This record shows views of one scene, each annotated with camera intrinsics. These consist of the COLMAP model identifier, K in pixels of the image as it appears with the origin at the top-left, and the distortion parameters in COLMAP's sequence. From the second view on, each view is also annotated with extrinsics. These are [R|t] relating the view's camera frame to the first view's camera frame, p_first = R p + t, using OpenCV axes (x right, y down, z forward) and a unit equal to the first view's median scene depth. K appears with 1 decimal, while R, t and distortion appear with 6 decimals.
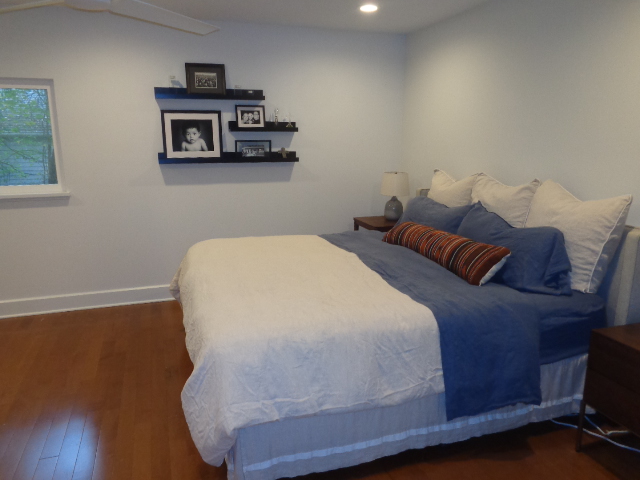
lens RADIAL K [[478.5, 0, 318.8], [0, 478.5, 241.3], [0, 0, 1]] dist [-0.002579, 0.008810]
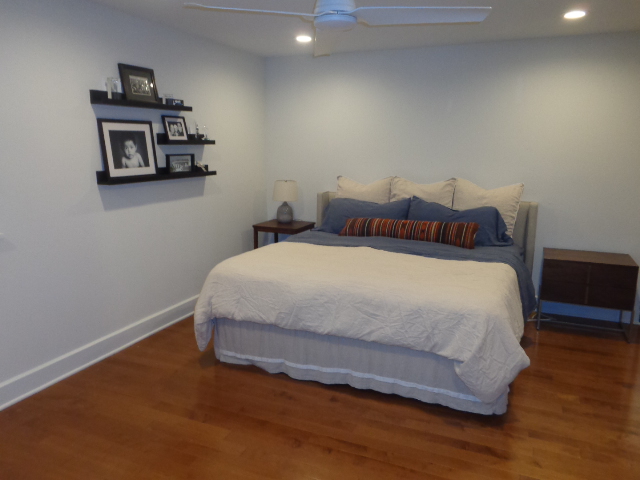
lens RADIAL K [[478.5, 0, 317.9], [0, 478.5, 239.5], [0, 0, 1]] dist [-0.002579, 0.008810]
pose [[0.674672, -0.142742, 0.724184, -0.670280], [0.154184, 0.986733, 0.050850, -0.055015], [-0.721835, 0.077350, 0.687729, 0.188445]]
